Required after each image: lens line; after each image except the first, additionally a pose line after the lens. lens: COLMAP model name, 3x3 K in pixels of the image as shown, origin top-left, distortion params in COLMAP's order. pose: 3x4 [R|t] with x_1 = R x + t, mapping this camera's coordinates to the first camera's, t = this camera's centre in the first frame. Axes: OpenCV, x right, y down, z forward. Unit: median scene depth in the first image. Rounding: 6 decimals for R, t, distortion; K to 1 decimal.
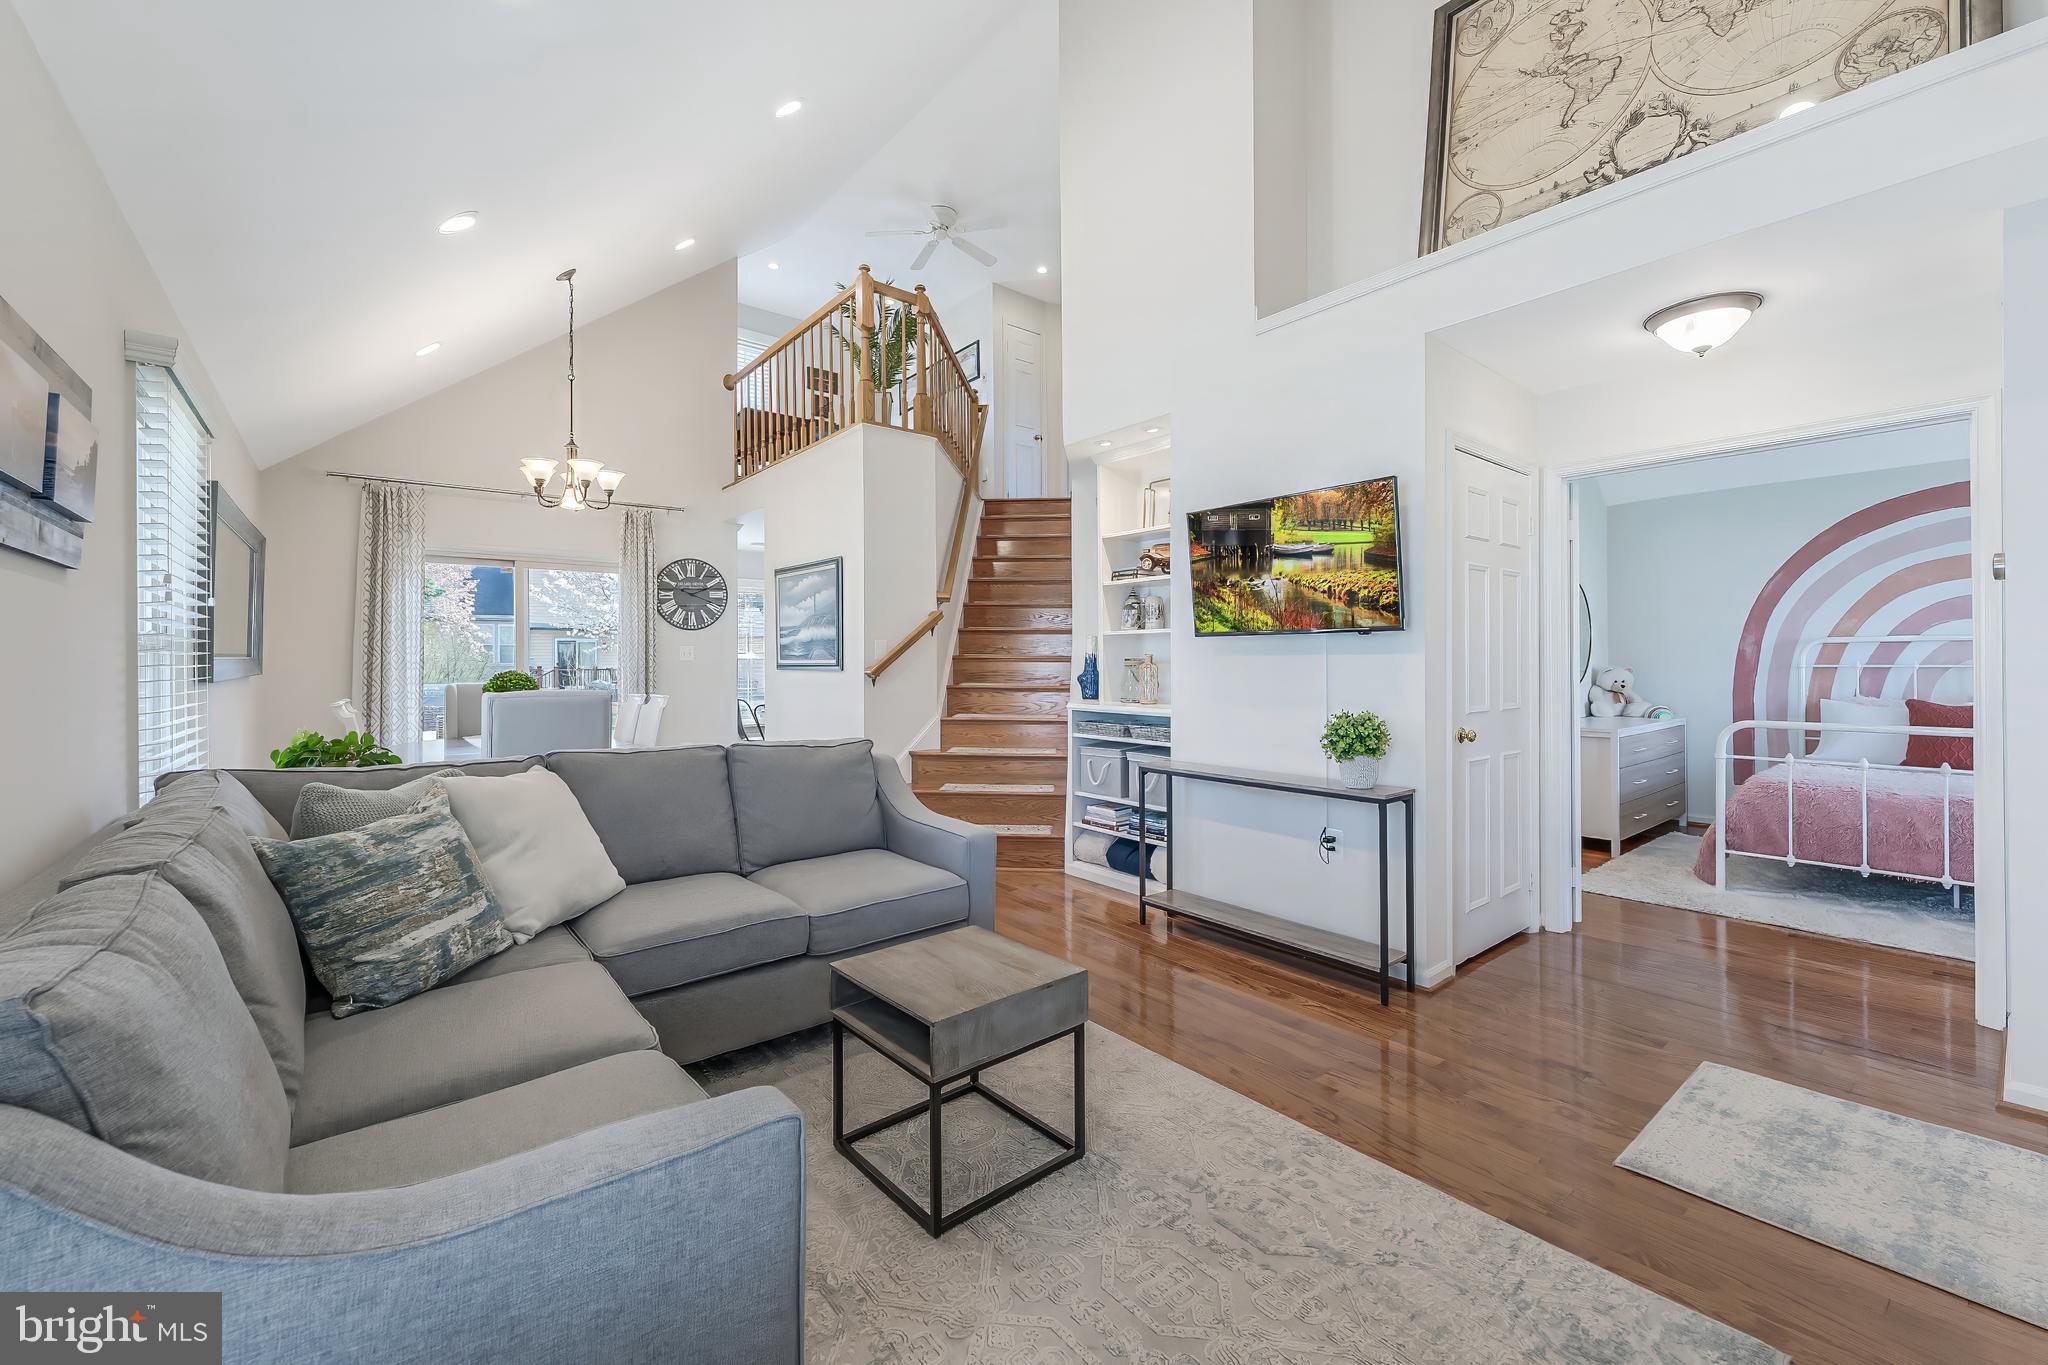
lens RADIAL K [[828.3, 0, 1035.3], [0, 828.3, 651.0], [0, 0, 1]] dist [-0.000230, 0.000426]
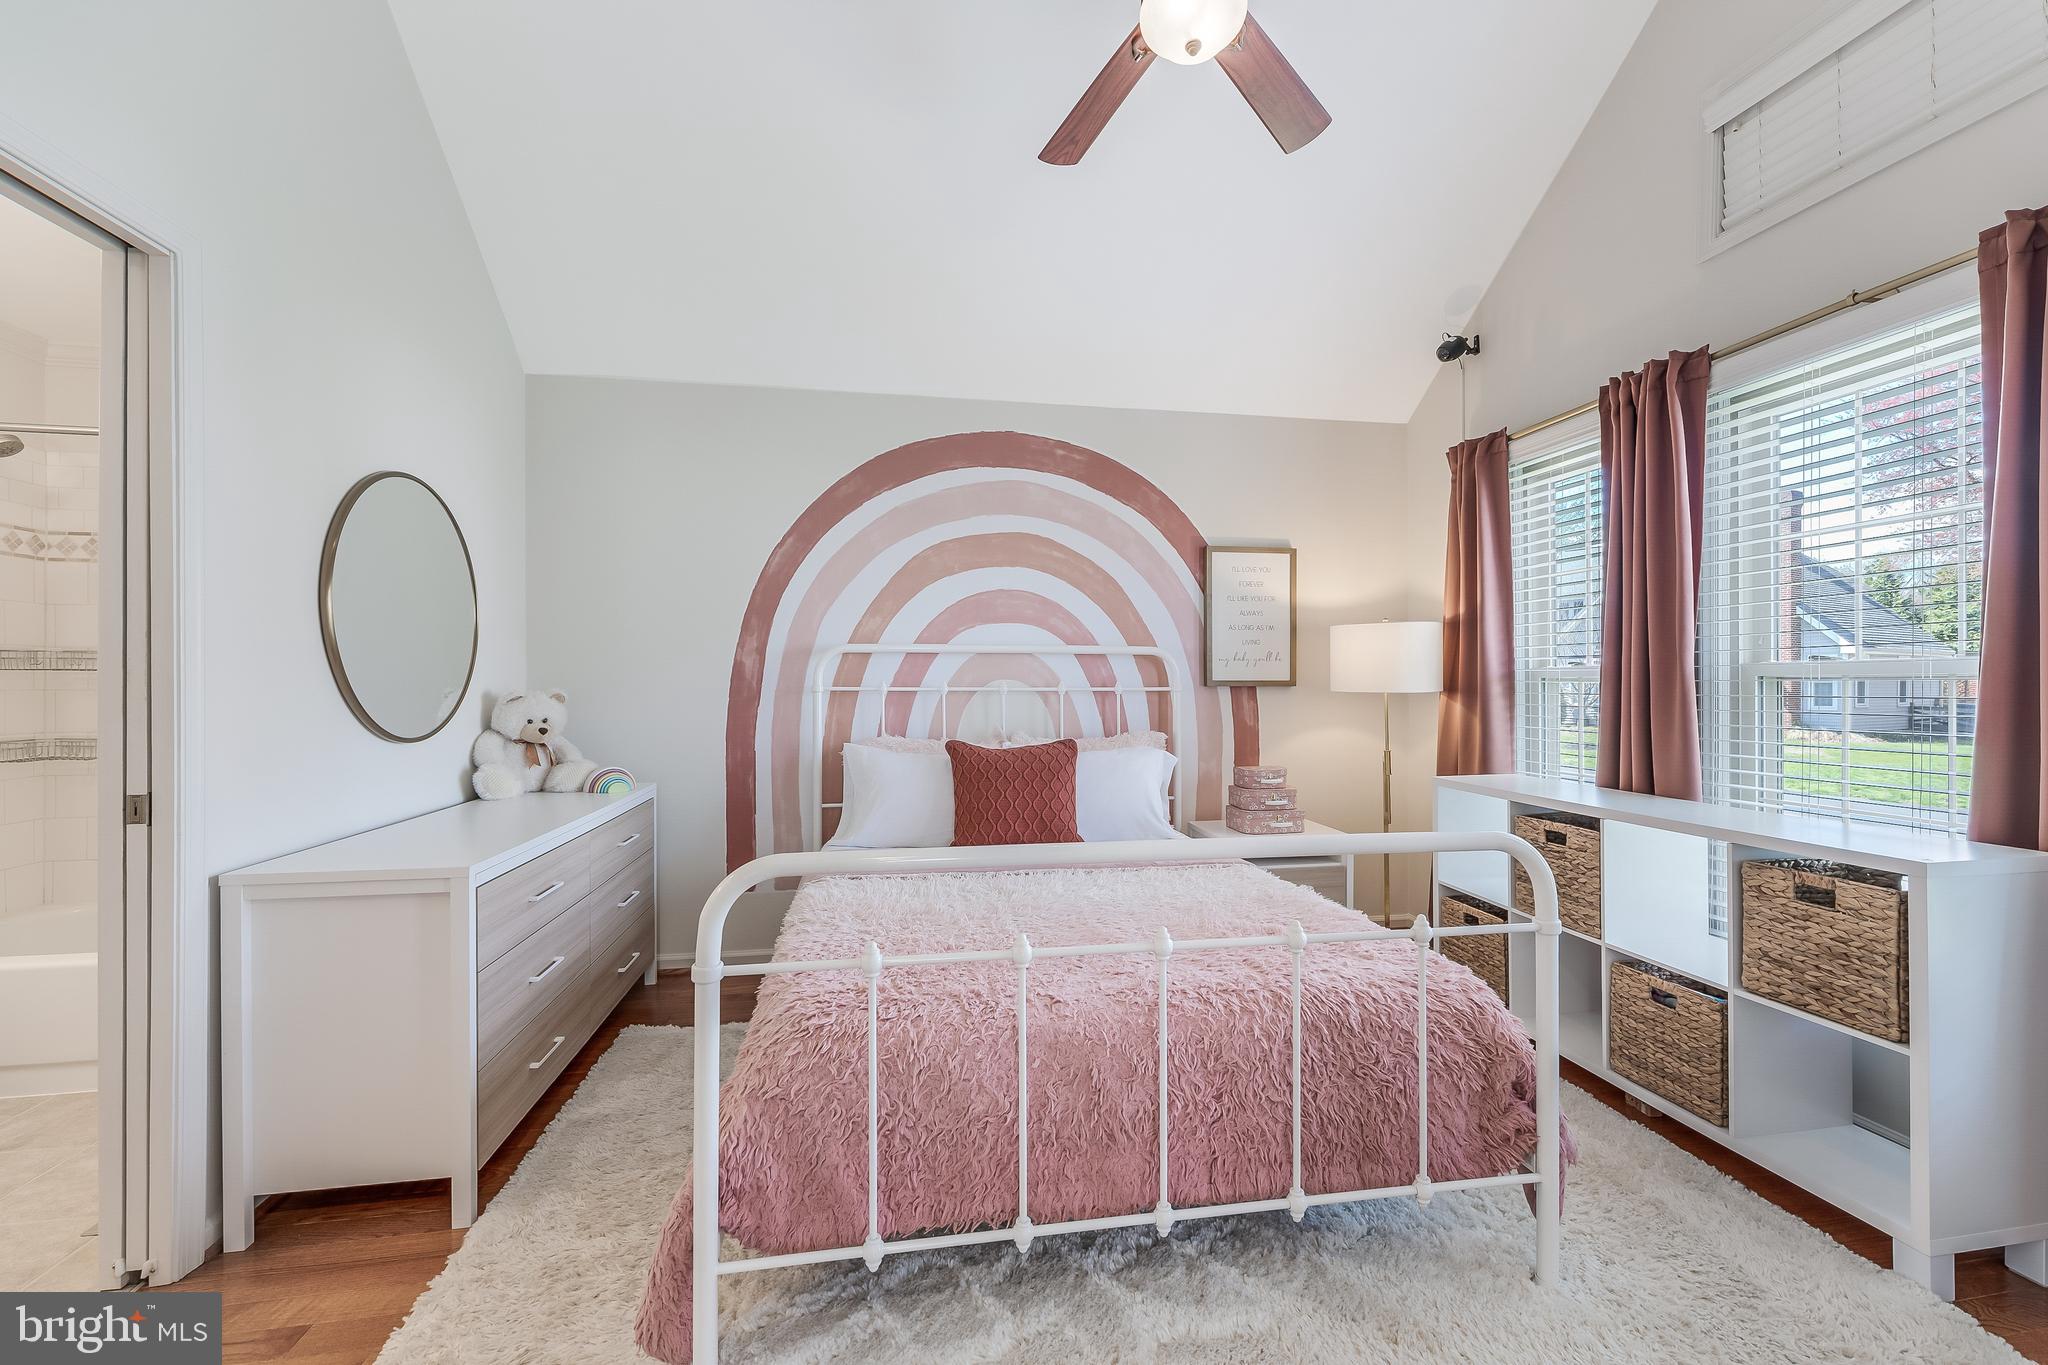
lens RADIAL K [[828.3, 0, 1030.5], [0, 828.3, 684.1], [0, 0, 1]] dist [-0.000230, 0.000426]
pose [[0.485598, 0.003973, 0.874173, 0.464007], [-0.014115, 0.999895, 0.003296, 0.010404], [-0.874068, -0.013940, 0.485604, 0.563311]]
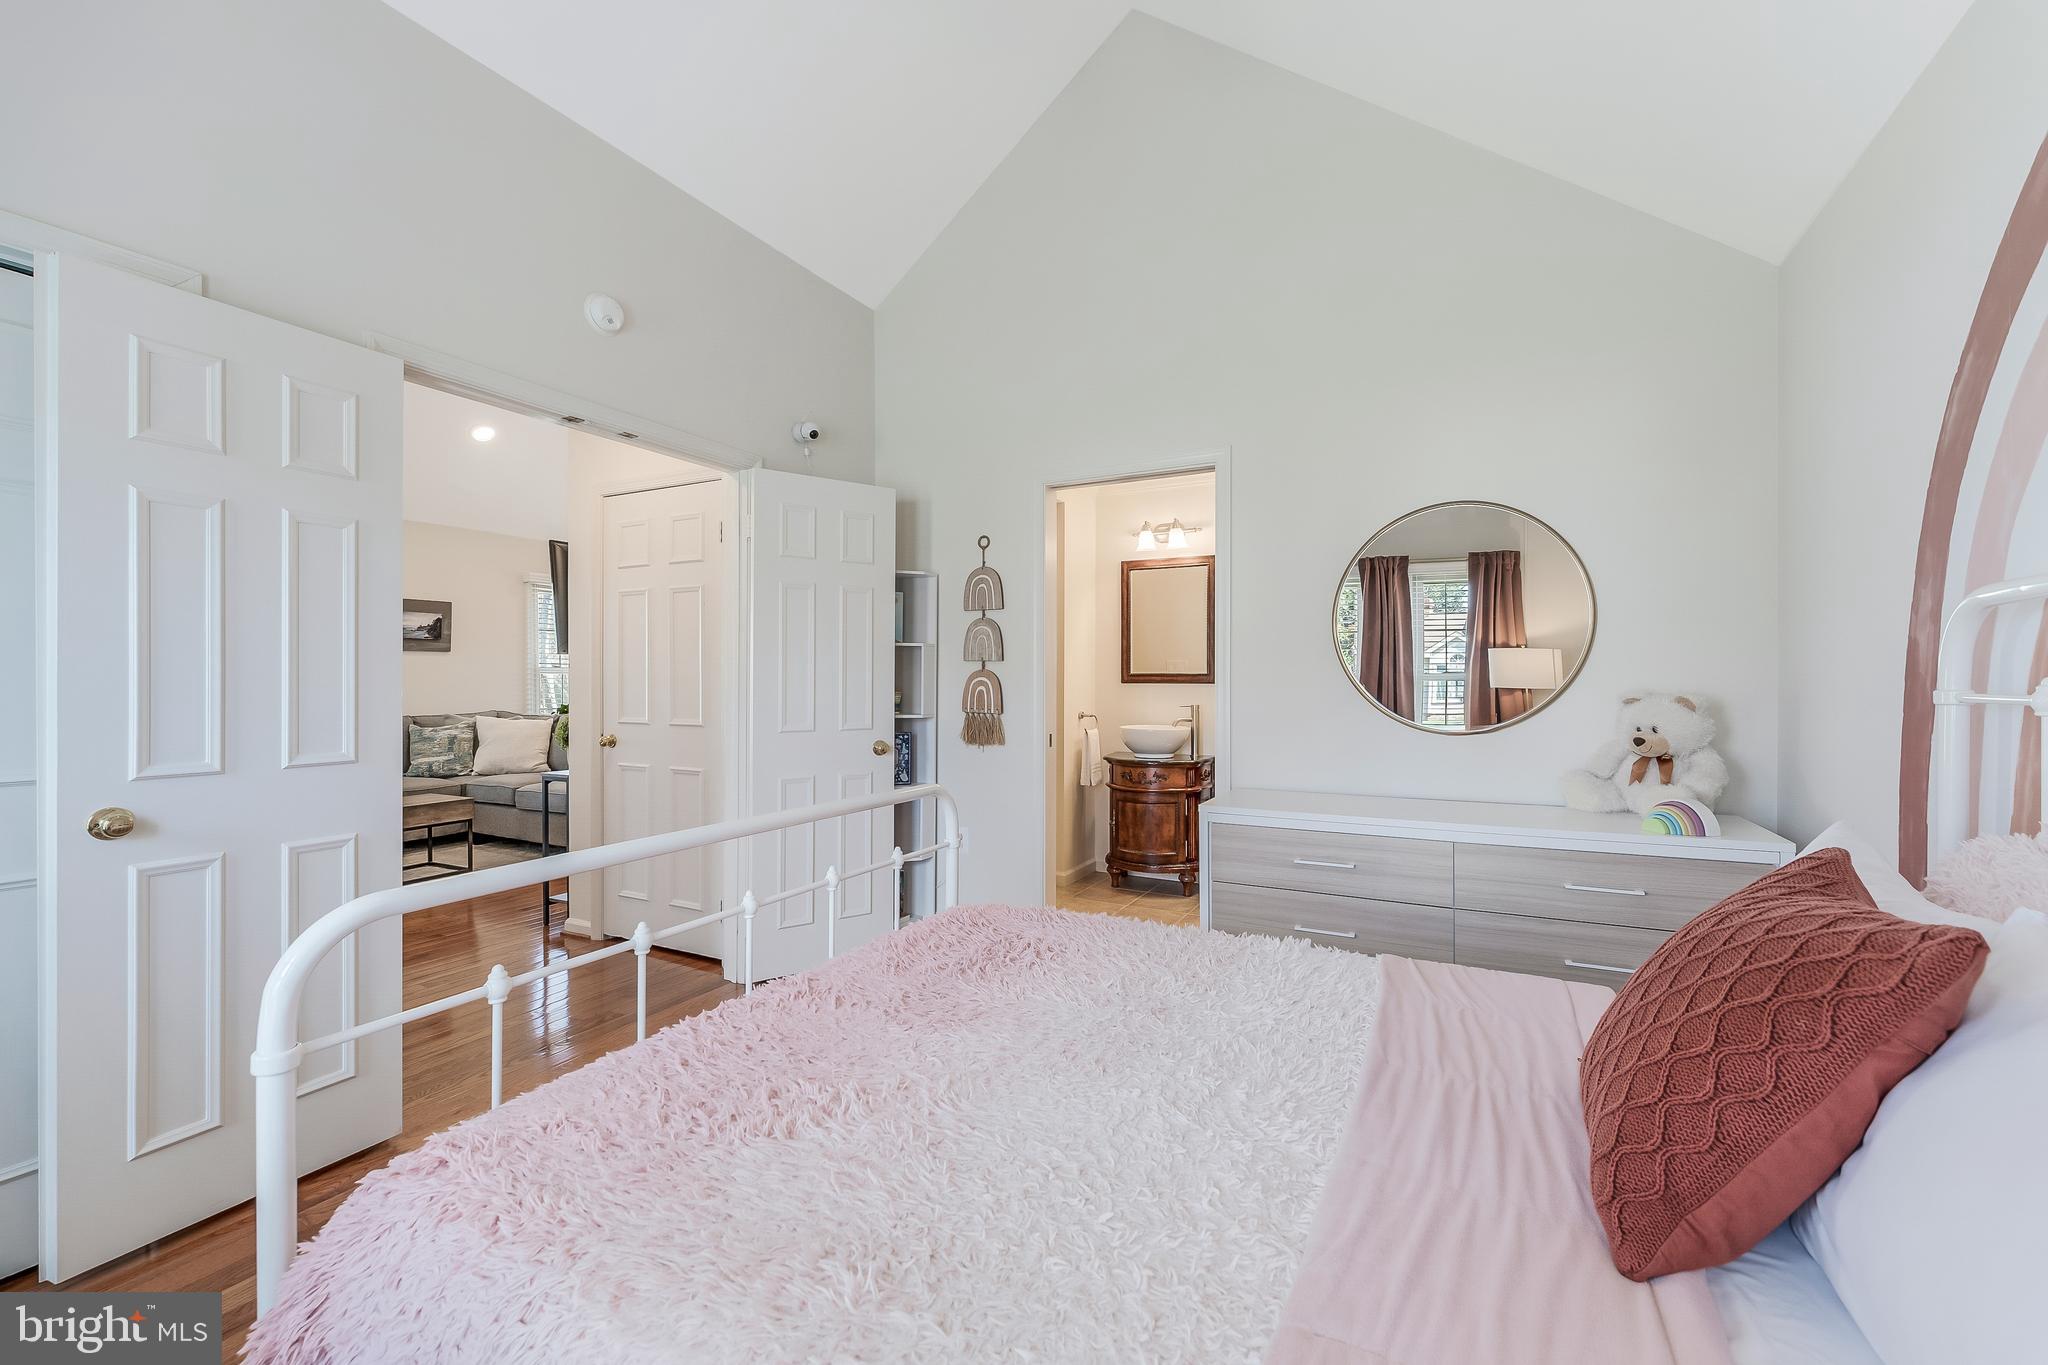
lens RADIAL K [[828.3, 0, 1025.6], [0, 828.3, 683.0], [0, 0, 1]] dist [-0.000230, 0.000426]
pose [[0.387049, 0.005300, -0.922044, 1.059816], [0.015000, 0.999815, 0.012044, 0.005578], [0.921937, -0.018492, 0.386898, 0.628266]]
